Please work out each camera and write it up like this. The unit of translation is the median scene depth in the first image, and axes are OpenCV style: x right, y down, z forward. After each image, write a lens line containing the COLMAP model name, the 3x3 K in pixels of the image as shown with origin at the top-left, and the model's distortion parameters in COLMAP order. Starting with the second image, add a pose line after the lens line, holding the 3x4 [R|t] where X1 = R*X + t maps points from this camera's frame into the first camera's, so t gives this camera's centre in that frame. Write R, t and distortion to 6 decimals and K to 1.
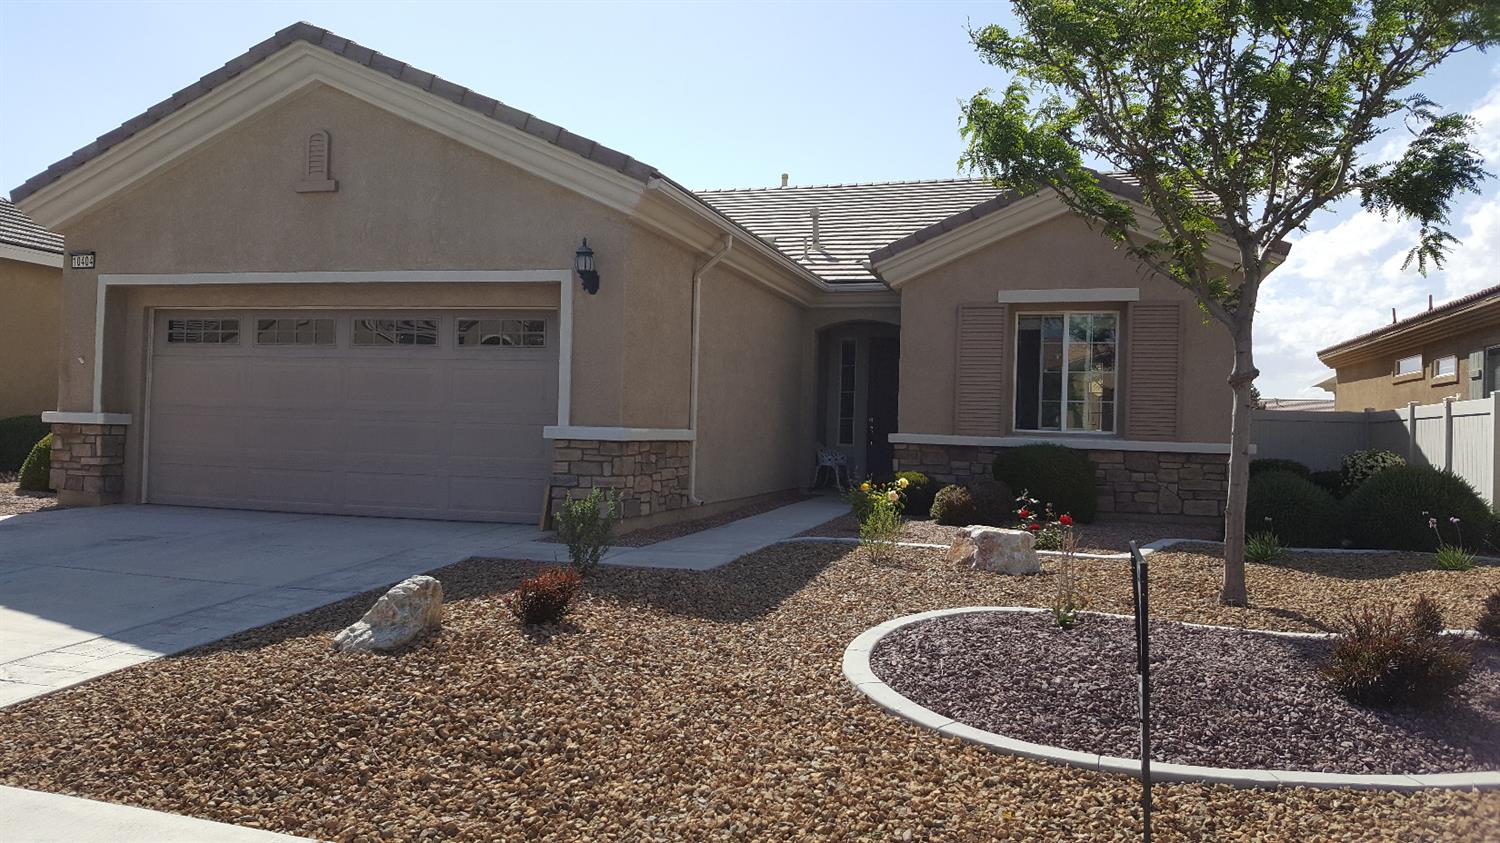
lens RADIAL K [[1124.4, 0, 750.1], [0, 1124.4, 419.8], [0, 0, 1]] dist [0.111110, -0.167882]
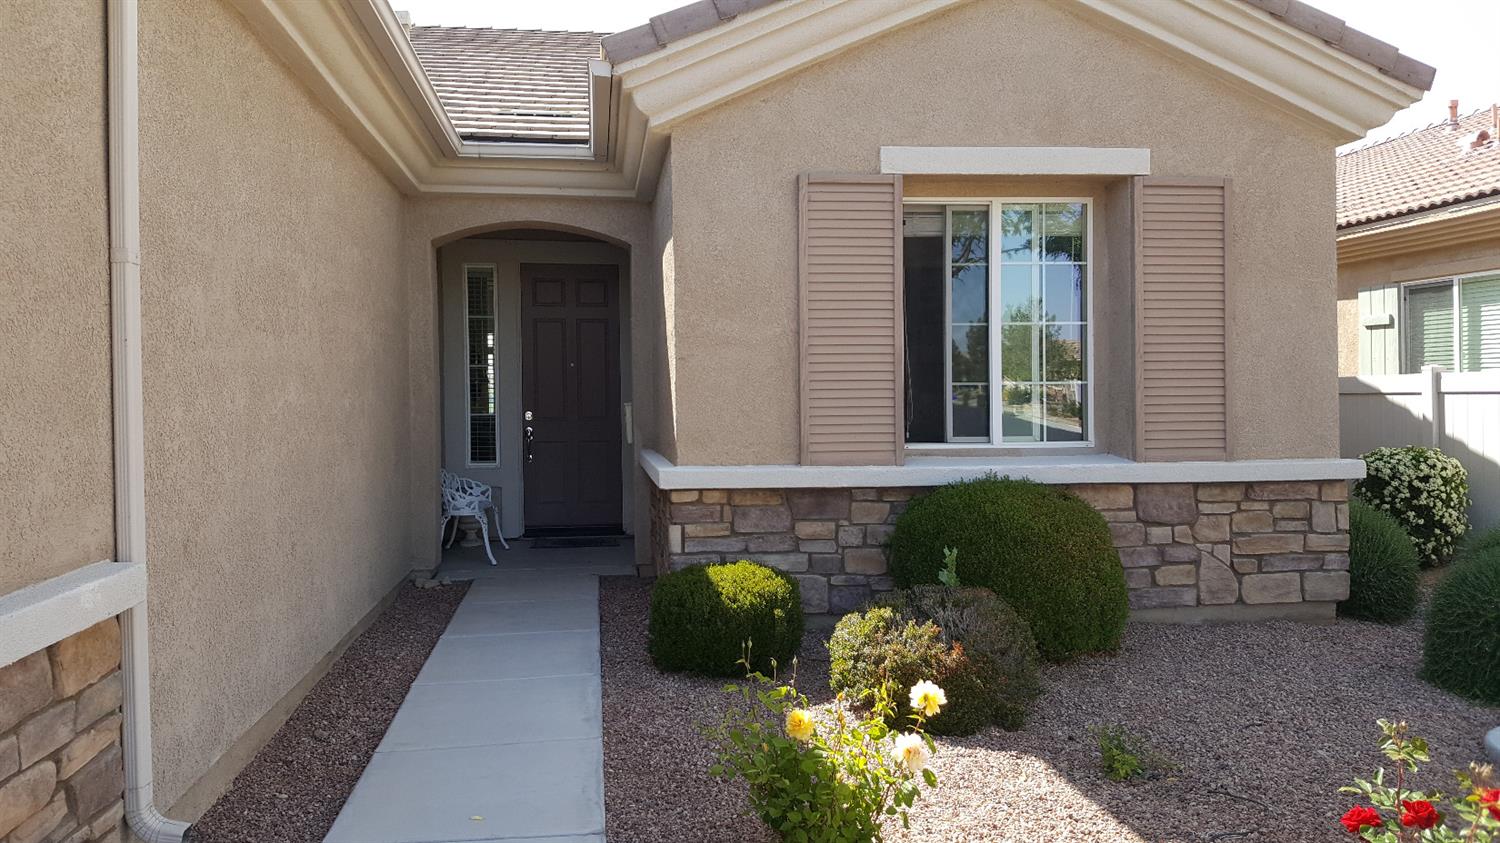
lens RADIAL K [[1124.4, 0, 724.3], [0, 1124.4, 426.7], [0, 0, 1]] dist [0.111110, -0.167882]
pose [[0.920735, -0.045076, 0.387576, -0.022058], [0.027268, 0.998310, 0.051326, -0.026050], [-0.389234, -0.036689, 0.920408, 0.596171]]
